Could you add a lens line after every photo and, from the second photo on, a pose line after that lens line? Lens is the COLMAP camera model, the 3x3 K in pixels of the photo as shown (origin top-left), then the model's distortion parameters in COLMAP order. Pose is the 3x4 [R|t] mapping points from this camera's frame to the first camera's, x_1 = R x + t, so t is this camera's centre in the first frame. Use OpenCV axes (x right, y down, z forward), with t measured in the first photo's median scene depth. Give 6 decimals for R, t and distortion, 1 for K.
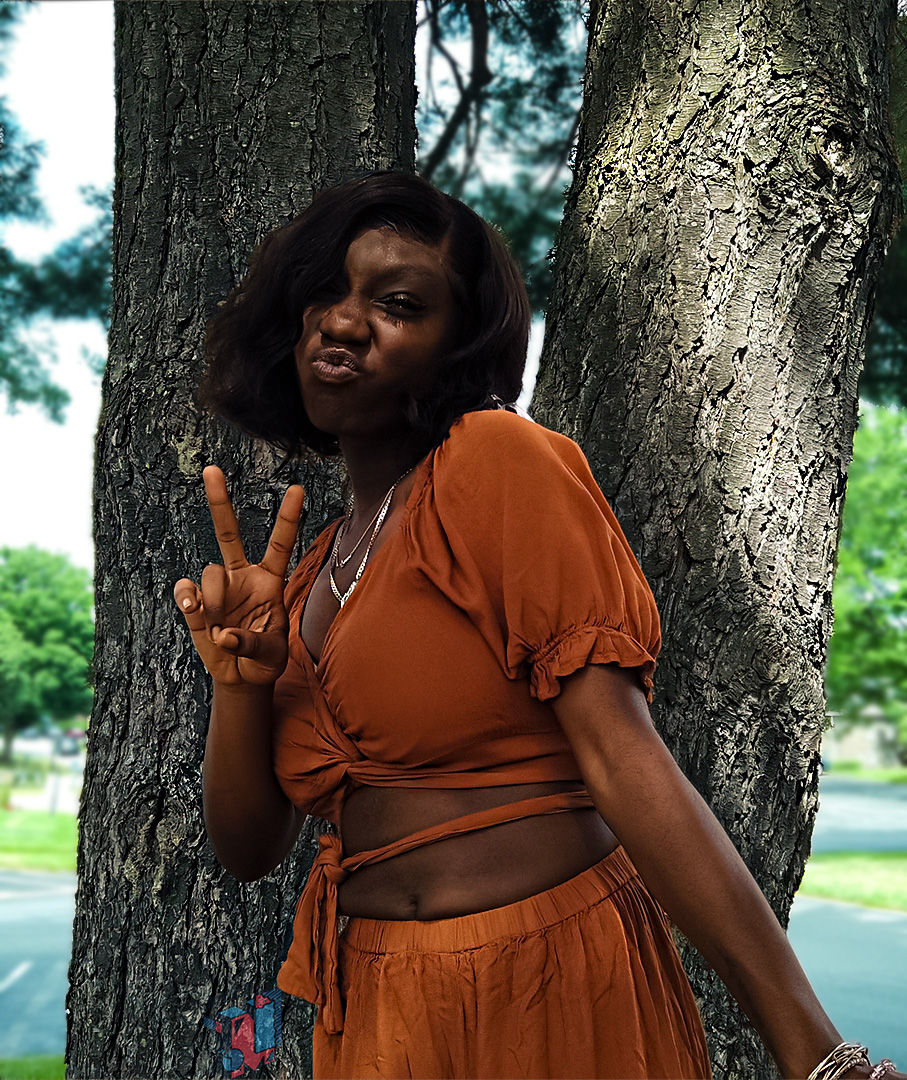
lens RADIAL K [[1268.2, 0, 501.8], [0, 1268.2, 540.0], [0, 0, 1]] dist [0.085556, -0.143970]
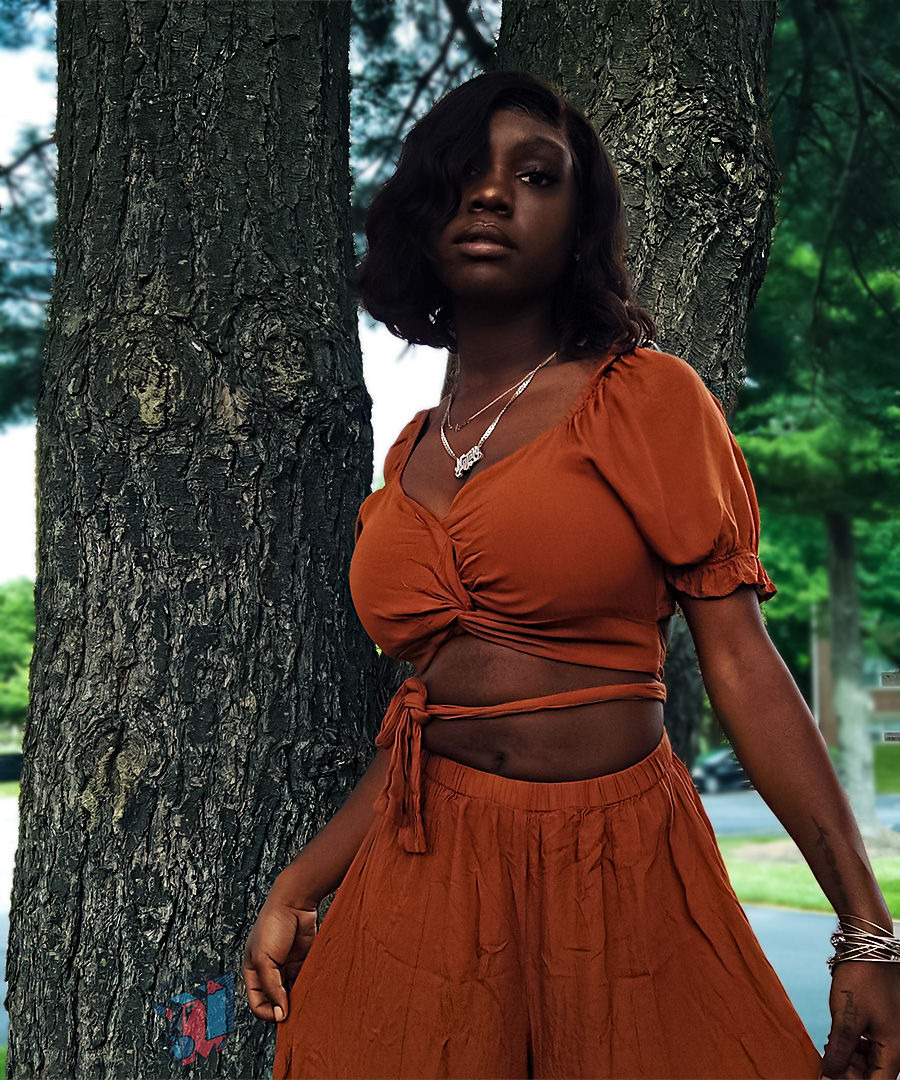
lens RADIAL K [[1268.2, 0, 498.3], [0, 1268.2, 540.0], [0, 0, 1]] dist [0.085556, -0.143970]
pose [[0.985867, 0.021849, 0.166101, -0.128666], [-0.021923, 0.999759, -0.001385, 0.037134], [-0.166091, -0.002276, 0.986108, -0.076687]]
